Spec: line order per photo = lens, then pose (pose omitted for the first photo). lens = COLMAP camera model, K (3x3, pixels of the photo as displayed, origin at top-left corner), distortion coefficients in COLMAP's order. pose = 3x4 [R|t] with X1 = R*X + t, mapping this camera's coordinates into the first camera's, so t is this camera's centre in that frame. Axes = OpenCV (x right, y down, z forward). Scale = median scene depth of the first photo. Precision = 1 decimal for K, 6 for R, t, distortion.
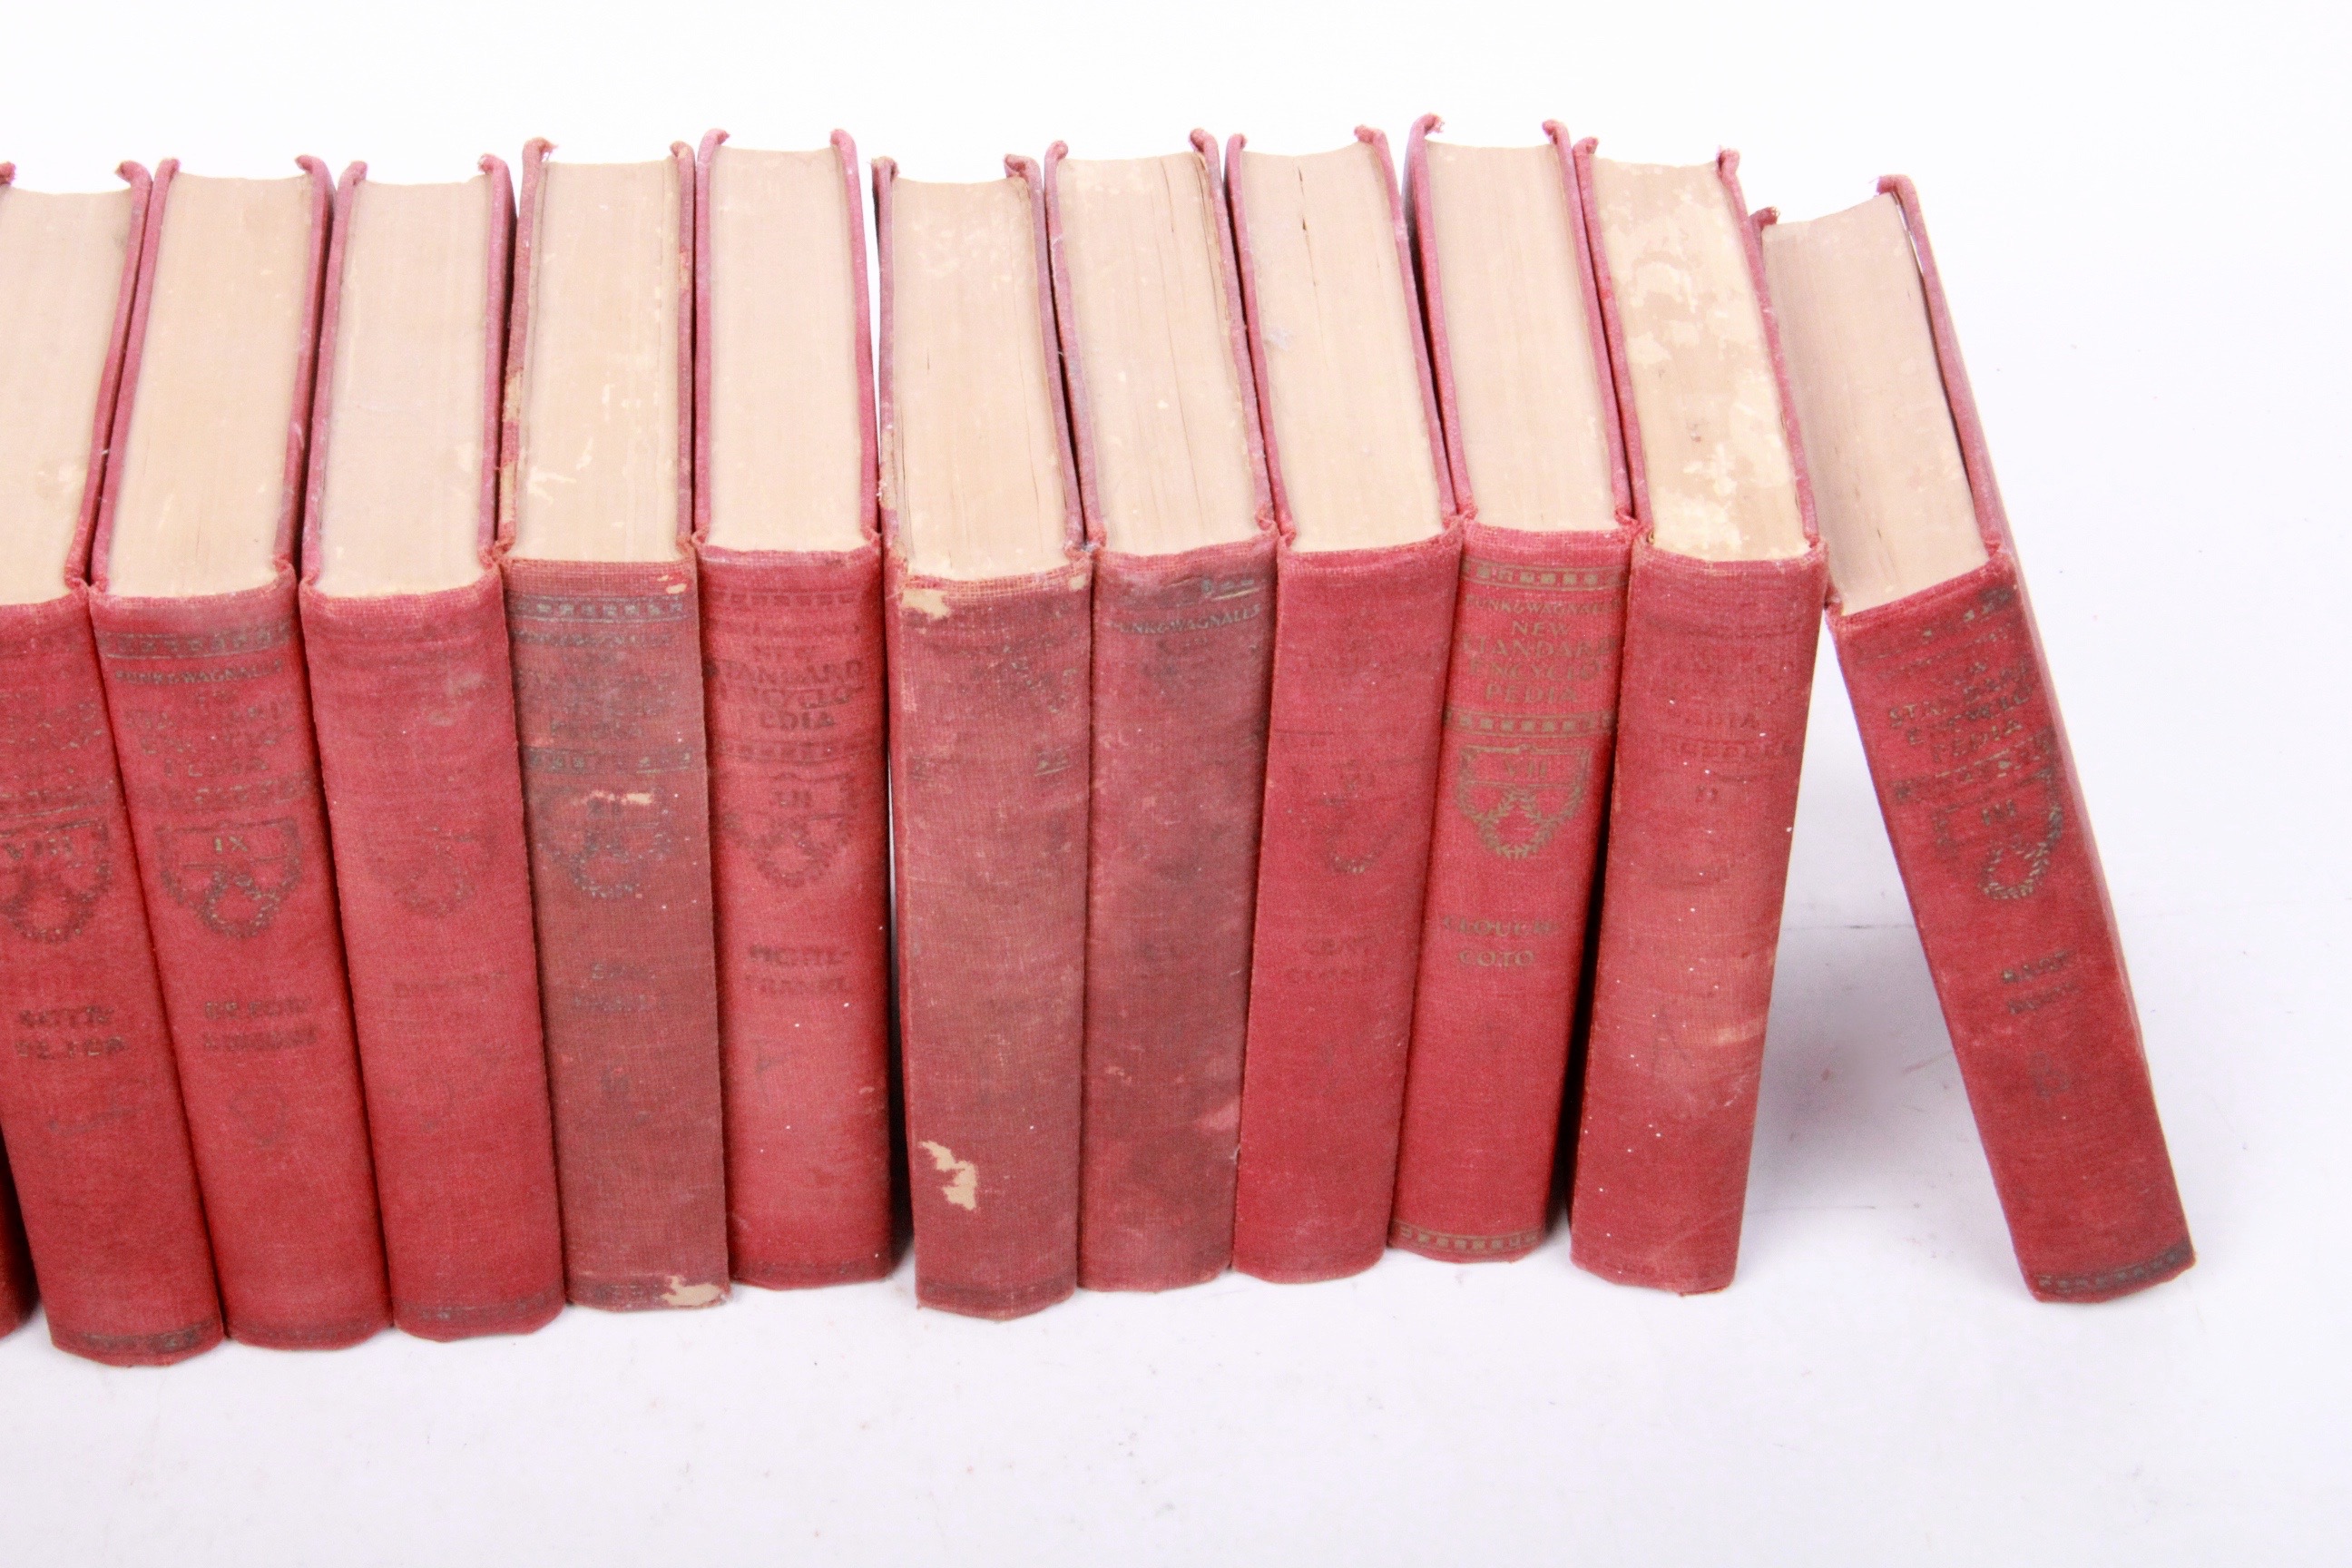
lens RADIAL K [[4344.4, 0, 1176.0], [0, 4344.4, 784.0], [0, 0, 1]] dist [0.160690, 0.181630]
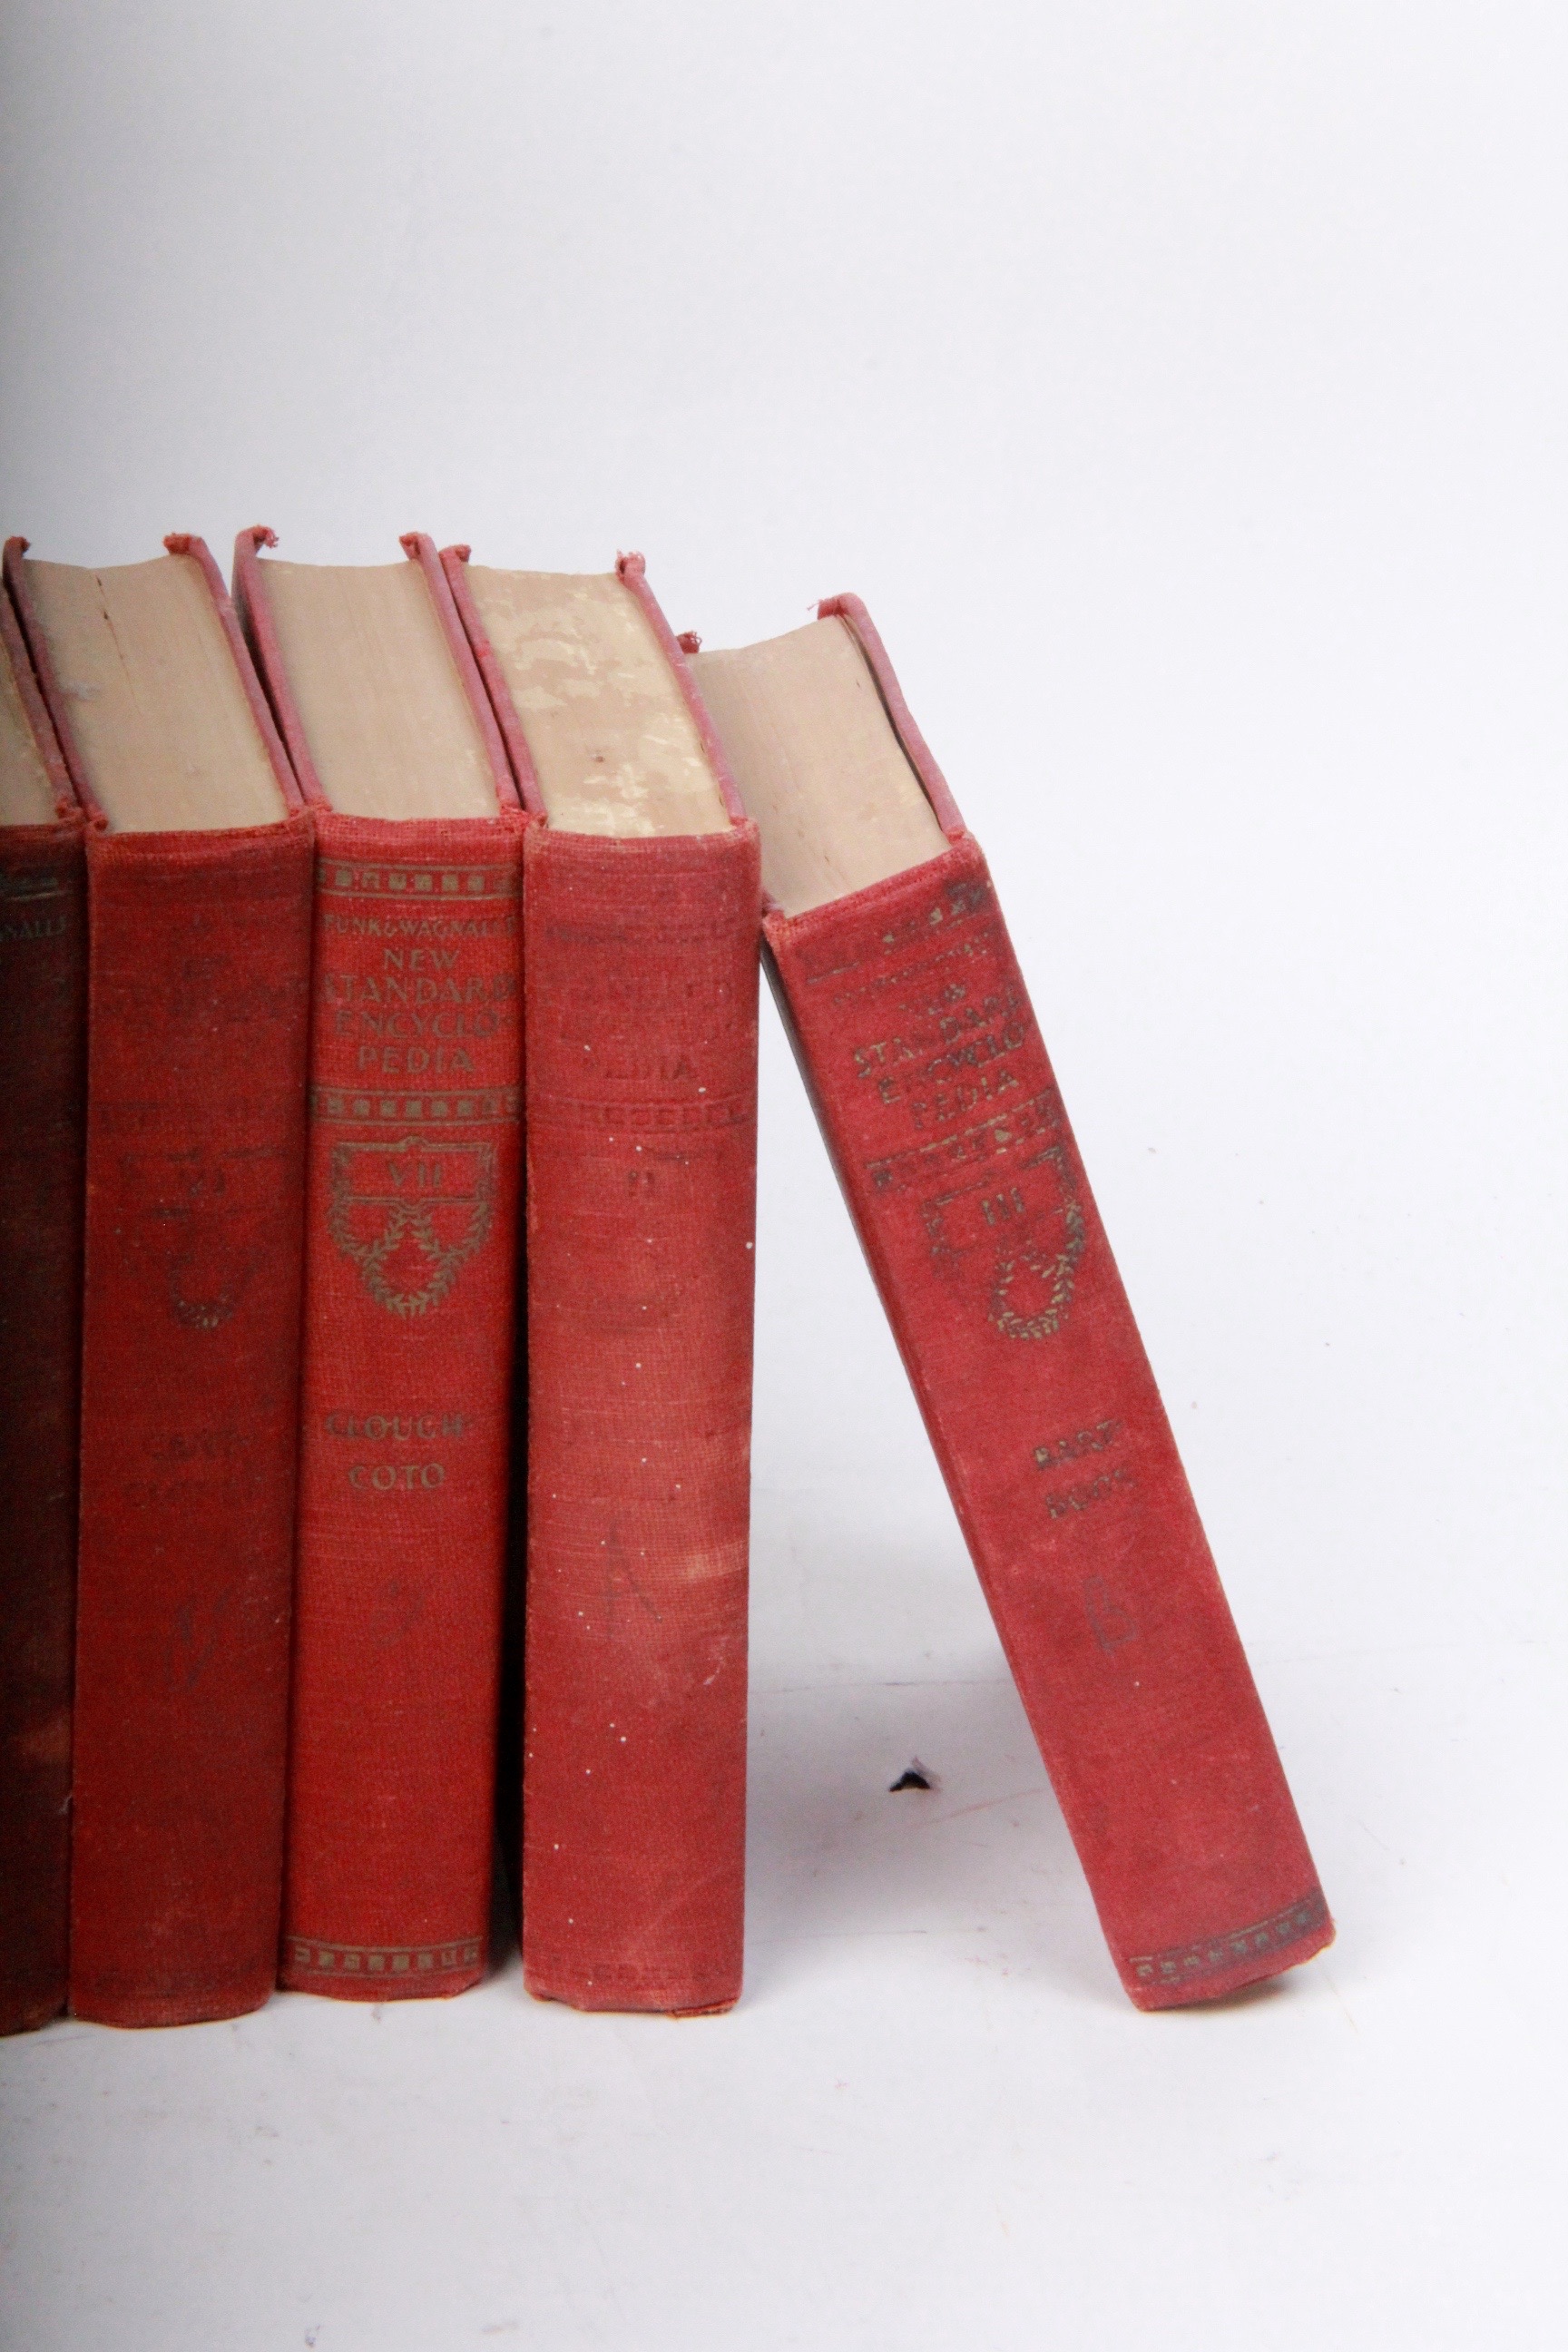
lens RADIAL K [[7485.4, 0, 784.0], [0, 7485.4, 1176.0], [0, 0, 1]] dist [0.556423, -0.171003]
pose [[0.992907, -0.034082, 0.113907, -0.008870], [0.069606, 0.943325, -0.324489, 0.447105], [-0.096392, 0.330116, 0.939006, -0.294584]]
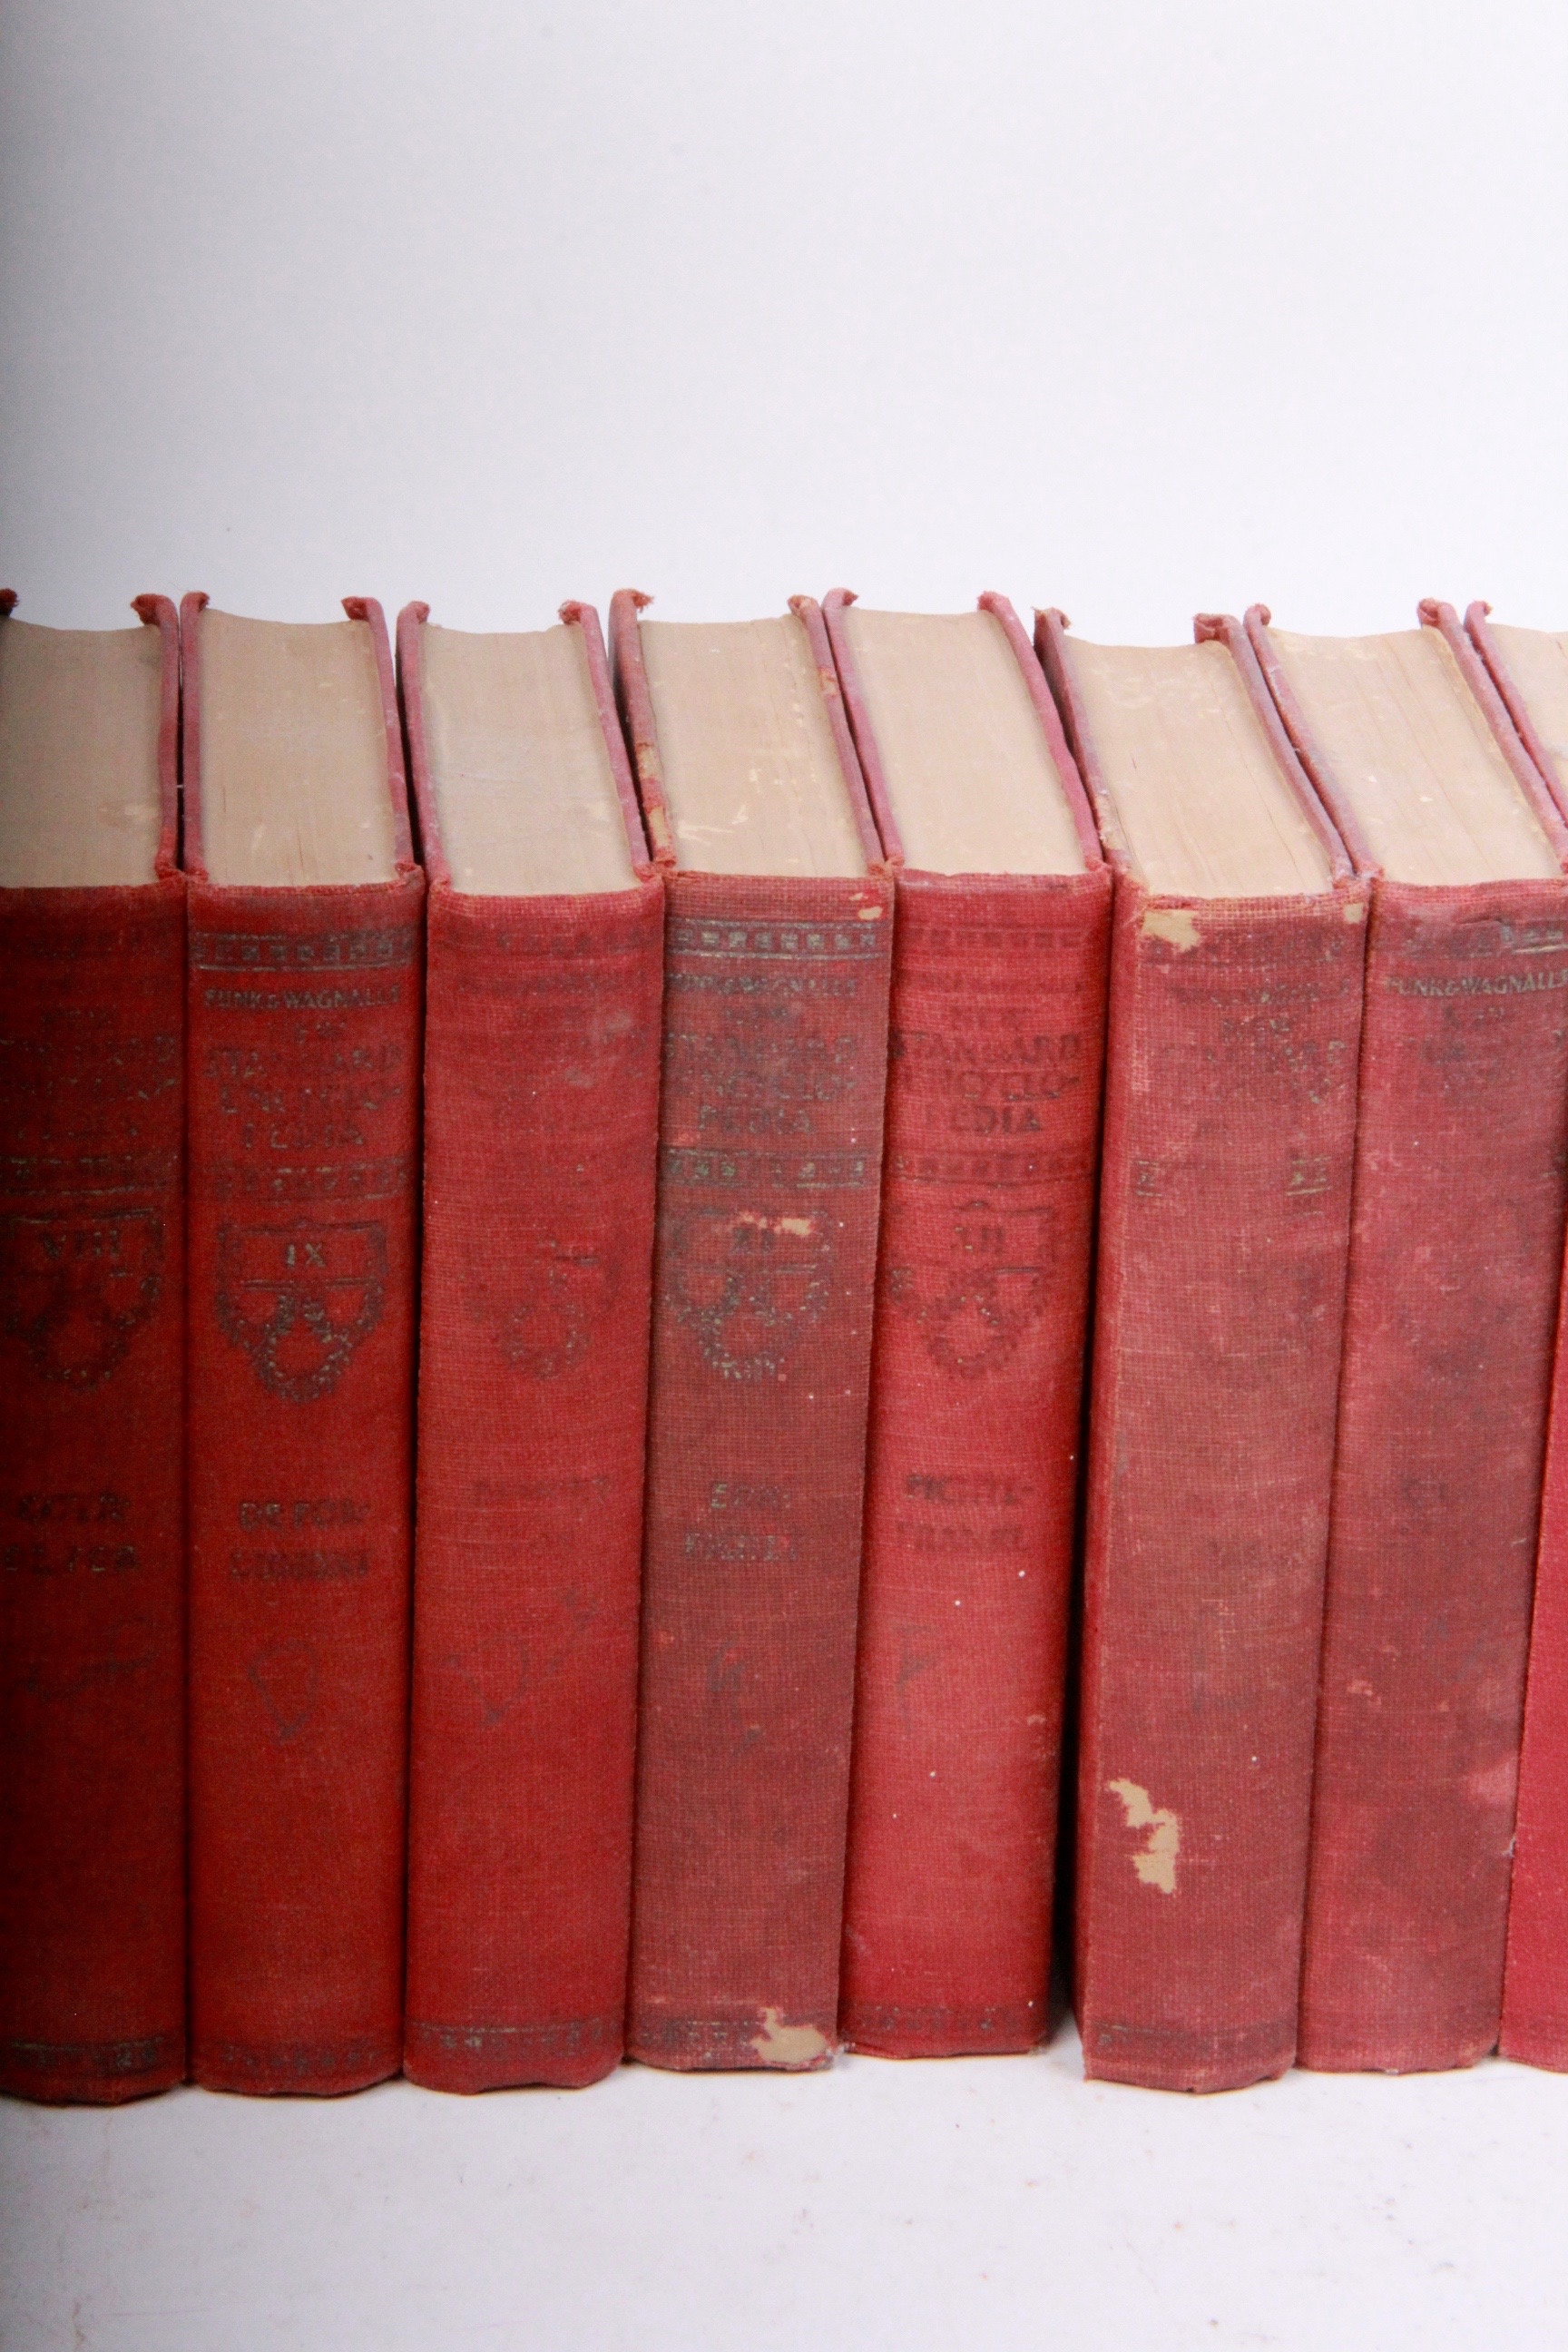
lens RADIAL K [[7485.4, 0, 784.0], [0, 7485.4, 1176.0], [0, 0, 1]] dist [0.556423, -0.171003]
pose [[0.999990, 0.003178, 0.003113, -0.127050], [-0.001944, 0.941622, -0.336666, 0.452744], [-0.004001, 0.336656, 0.941619, -0.306089]]
